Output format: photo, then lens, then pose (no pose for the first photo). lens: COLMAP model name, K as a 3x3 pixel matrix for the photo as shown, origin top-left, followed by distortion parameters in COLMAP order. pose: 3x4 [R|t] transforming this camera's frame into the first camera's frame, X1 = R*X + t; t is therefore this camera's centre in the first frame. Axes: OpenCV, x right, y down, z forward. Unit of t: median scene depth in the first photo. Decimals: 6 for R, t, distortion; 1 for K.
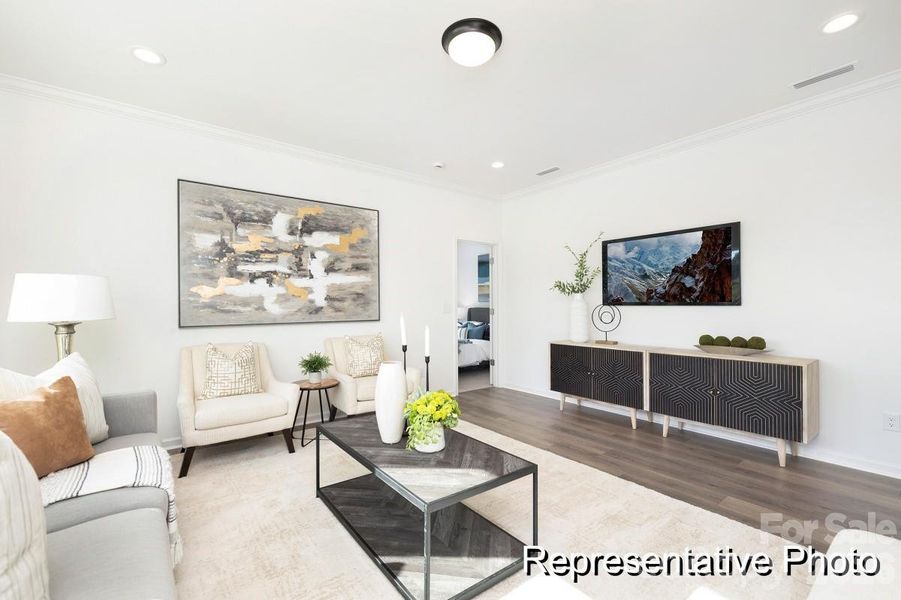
lens RADIAL K [[392.1, 0, 449.3], [0, 392.1, 299.6], [0, 0, 1]] dist [0.001753, 0.000013]
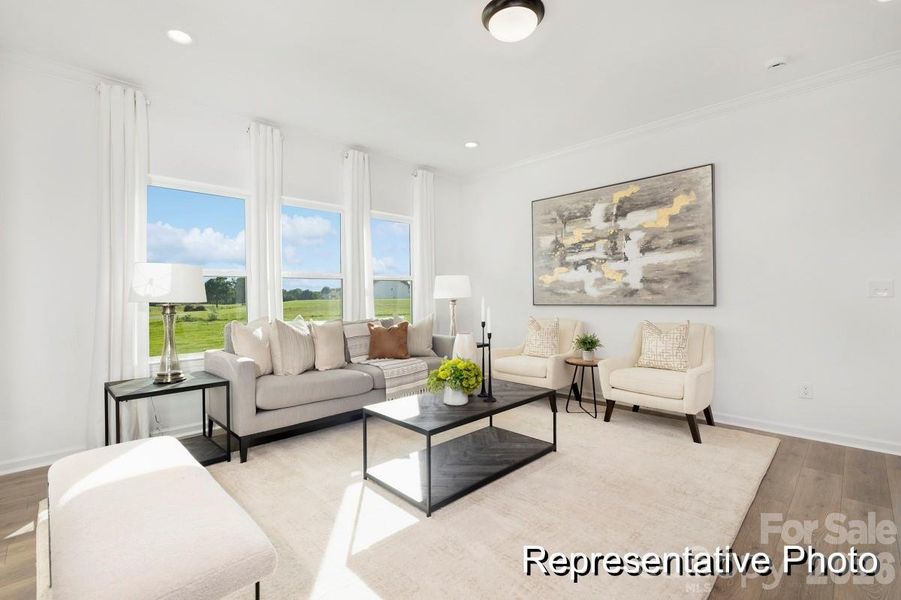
lens RADIAL K [[392.1, 0, 448.9], [0, 392.1, 300.4], [0, 0, 1]] dist [0.001753, 0.000013]
pose [[0.133233, 0.013635, -0.990991, 0.601434], [0.022649, 0.999602, 0.016798, 0.020120], [0.990826, -0.024683, 0.132872, 0.437344]]
